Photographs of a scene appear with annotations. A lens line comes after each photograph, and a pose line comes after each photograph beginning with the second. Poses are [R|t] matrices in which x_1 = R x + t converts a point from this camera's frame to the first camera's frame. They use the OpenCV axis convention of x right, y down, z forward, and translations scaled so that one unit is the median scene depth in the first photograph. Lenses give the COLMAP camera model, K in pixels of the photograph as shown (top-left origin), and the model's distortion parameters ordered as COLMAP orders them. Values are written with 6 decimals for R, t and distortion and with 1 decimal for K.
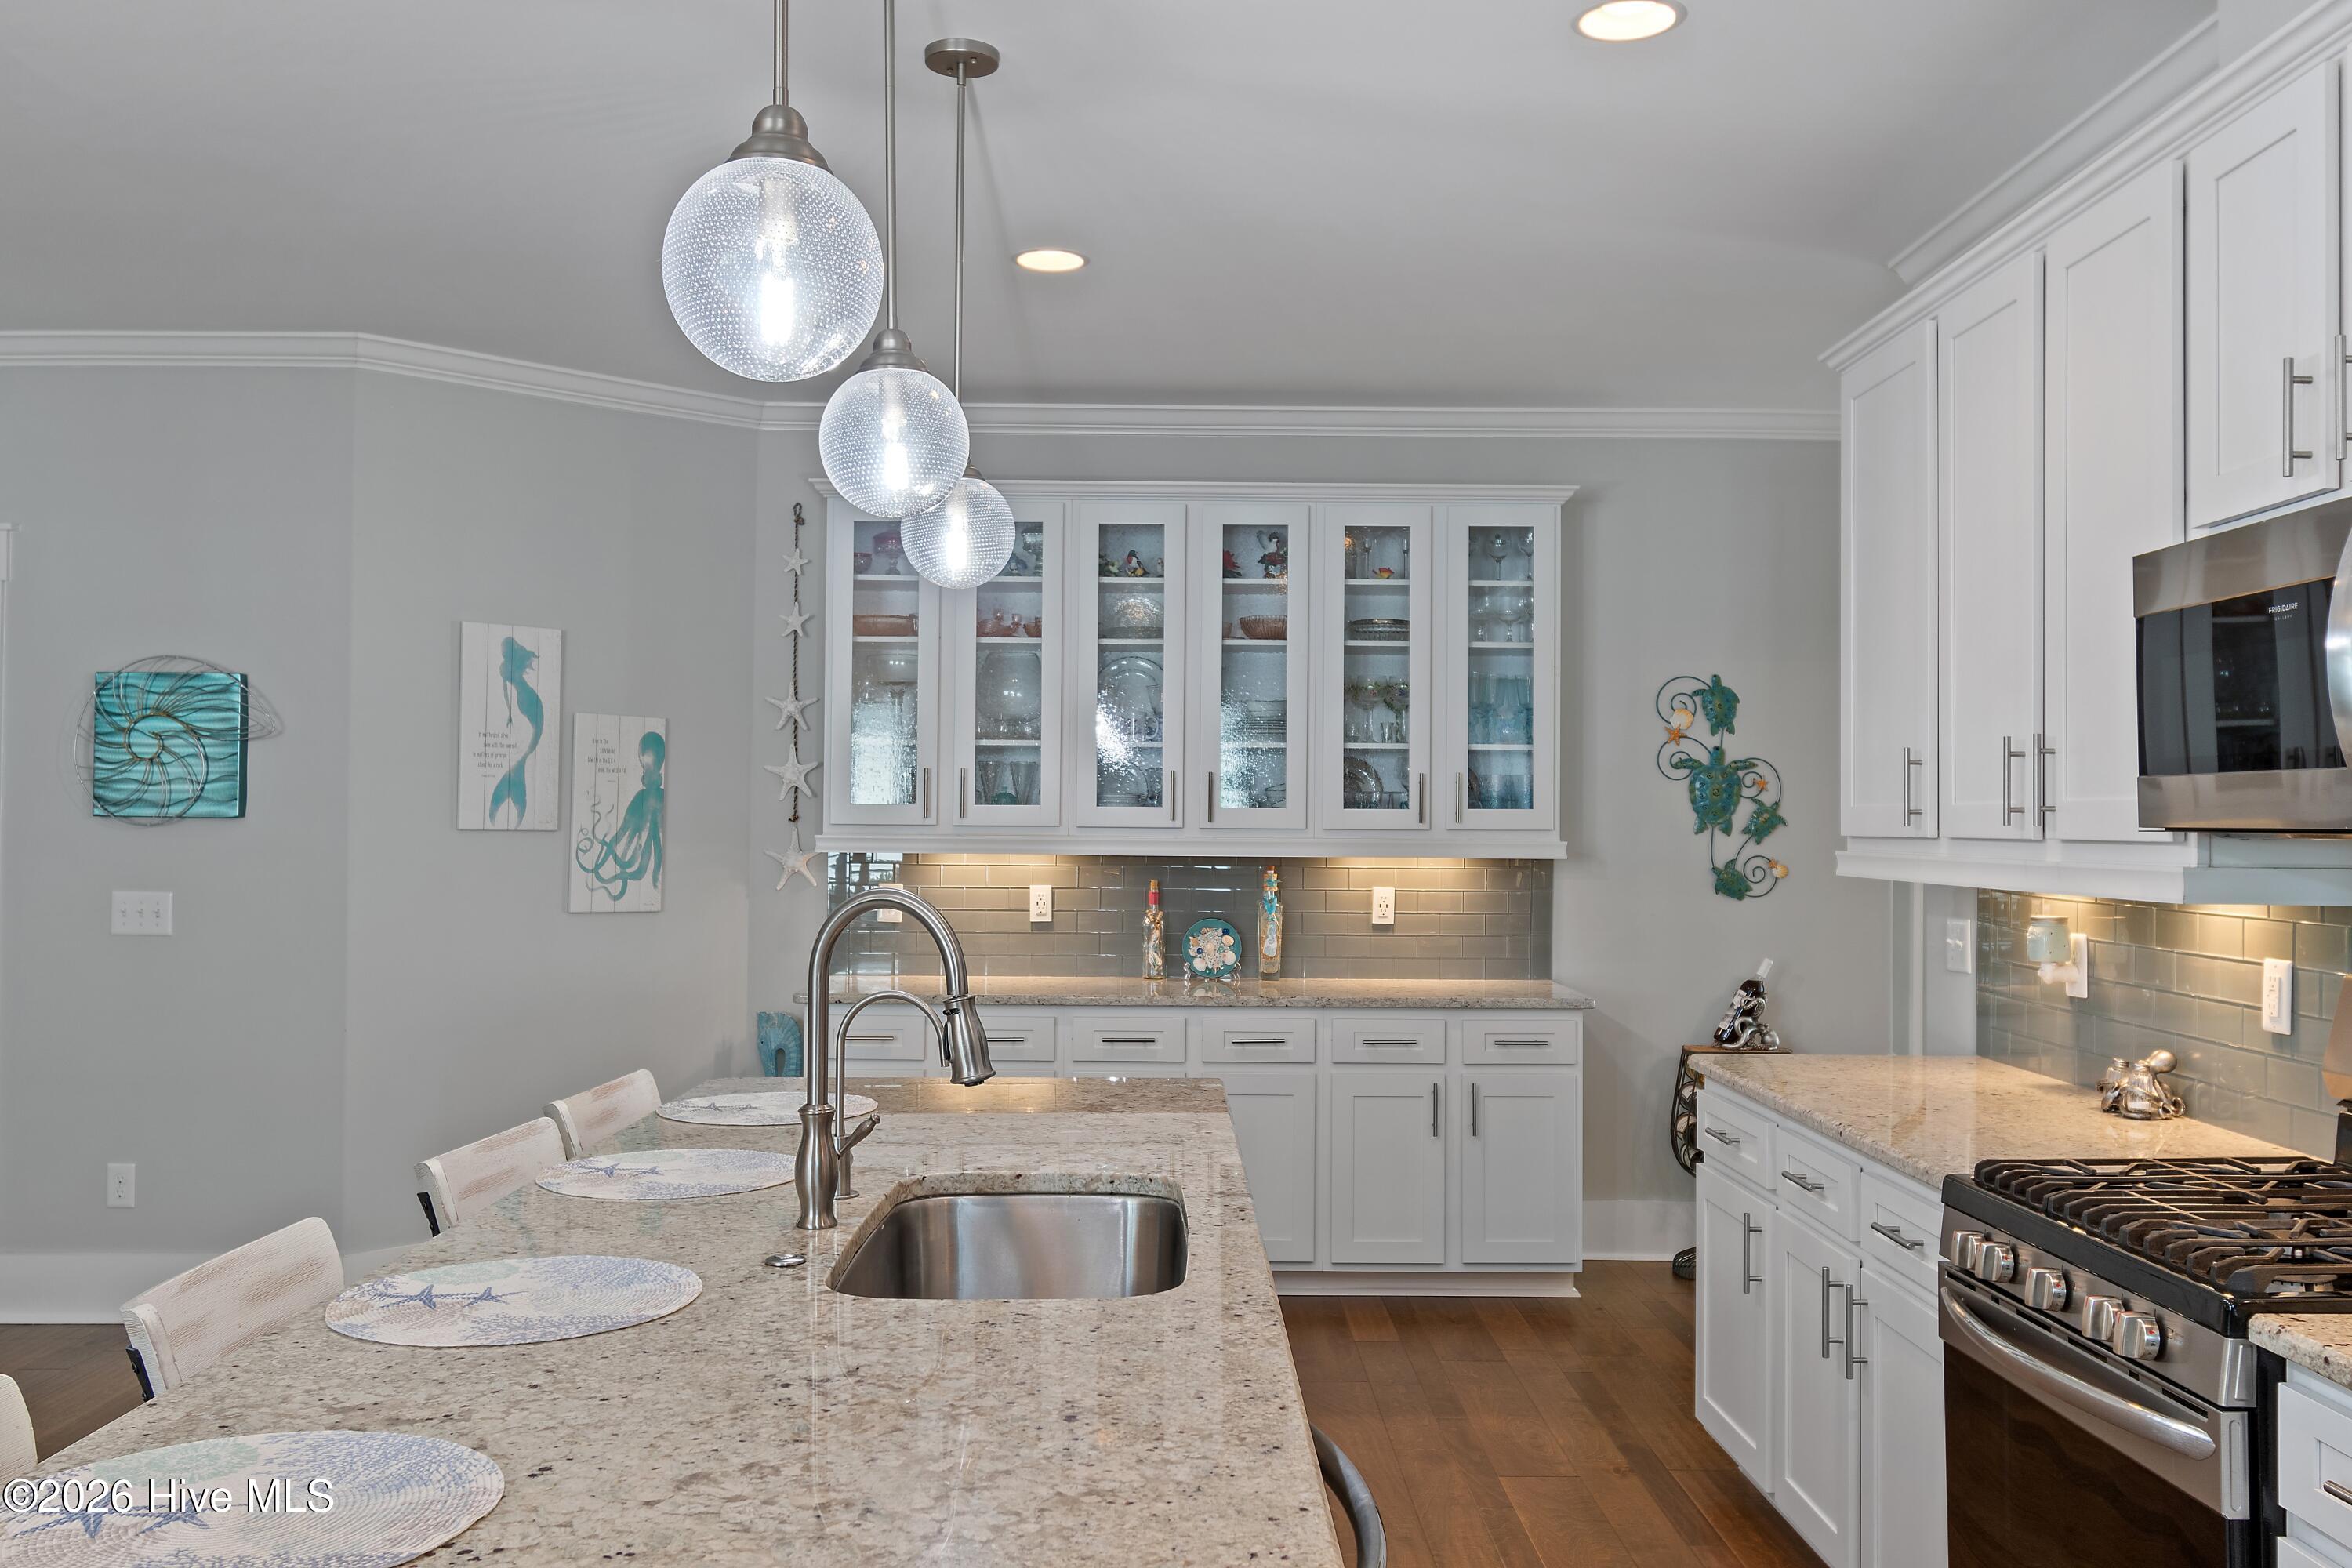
lens RADIAL K [[1982.1, 0, 1176.0], [0, 1982.1, 784.0], [0, 0, 1]] dist [-0.004480, 0.013148]
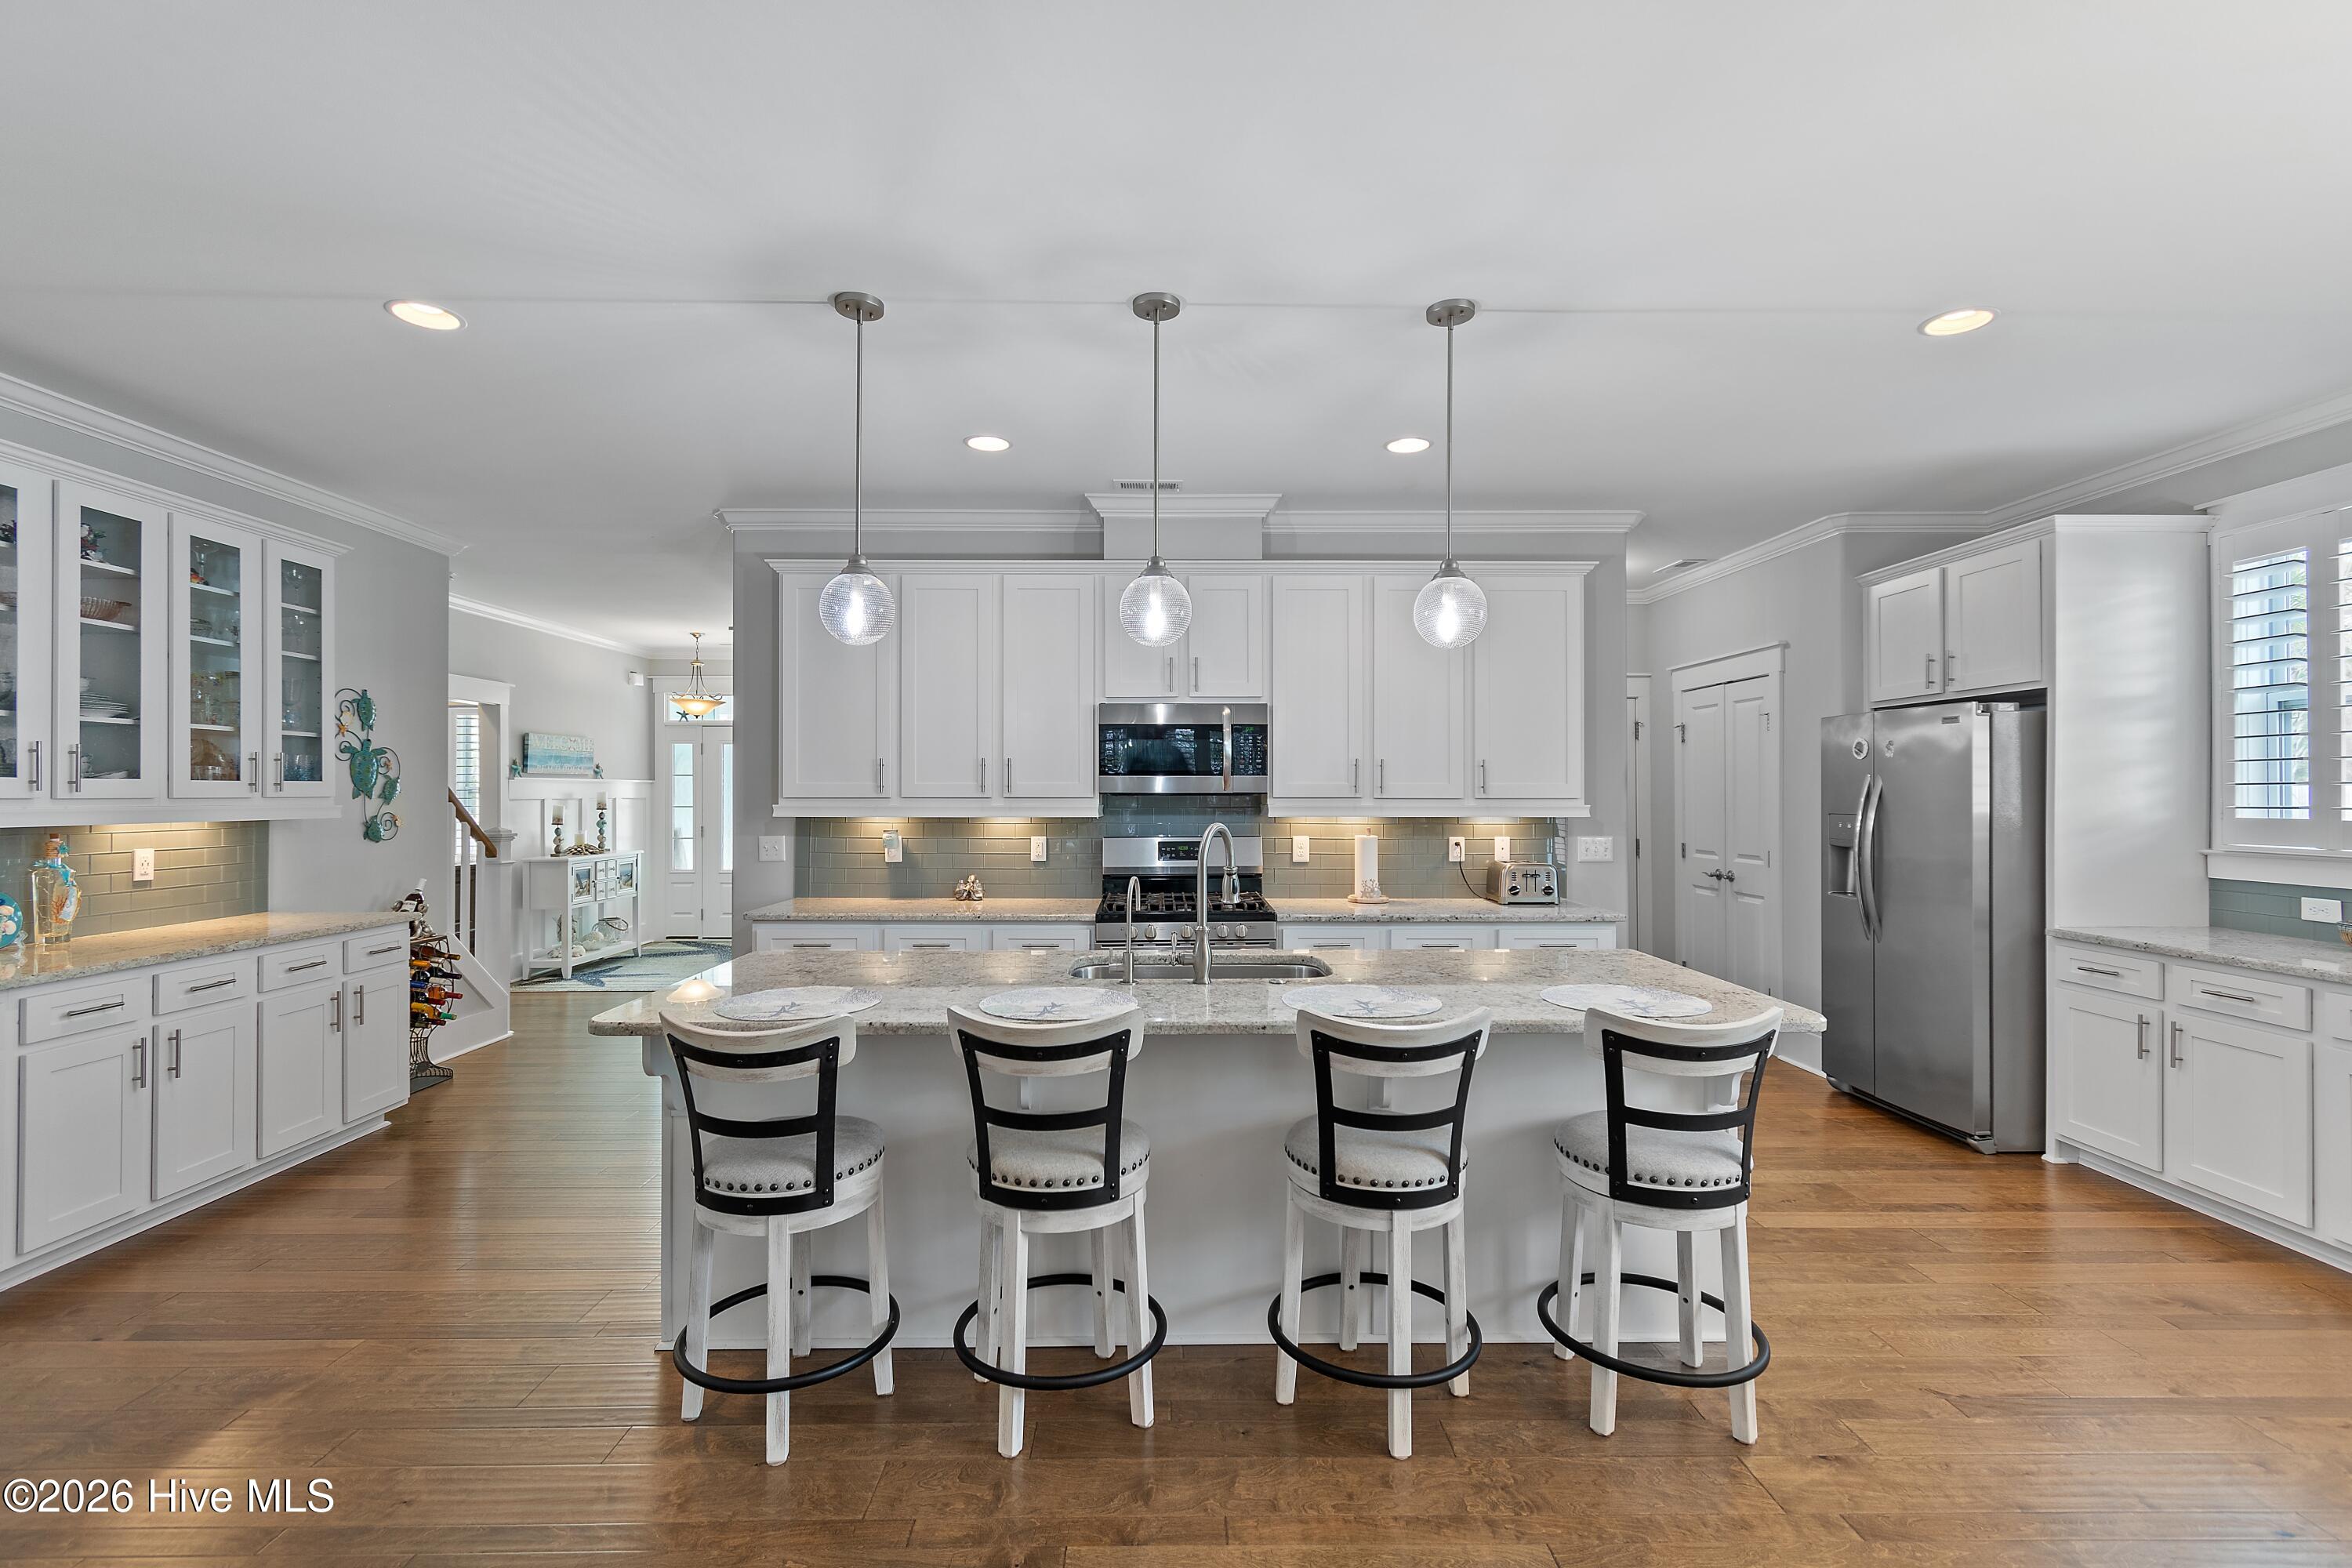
lens RADIAL K [[1035.5, 0, 1171.0], [0, 1035.5, 786.1], [0, 0, 1]] dist [0.001524, -0.000539]
pose [[0.005282, -0.001897, 0.999984, -0.490793], [-0.017696, 0.999841, 0.001991, 0.004080], [-0.999829, -0.017707, 0.005248, 0.400840]]
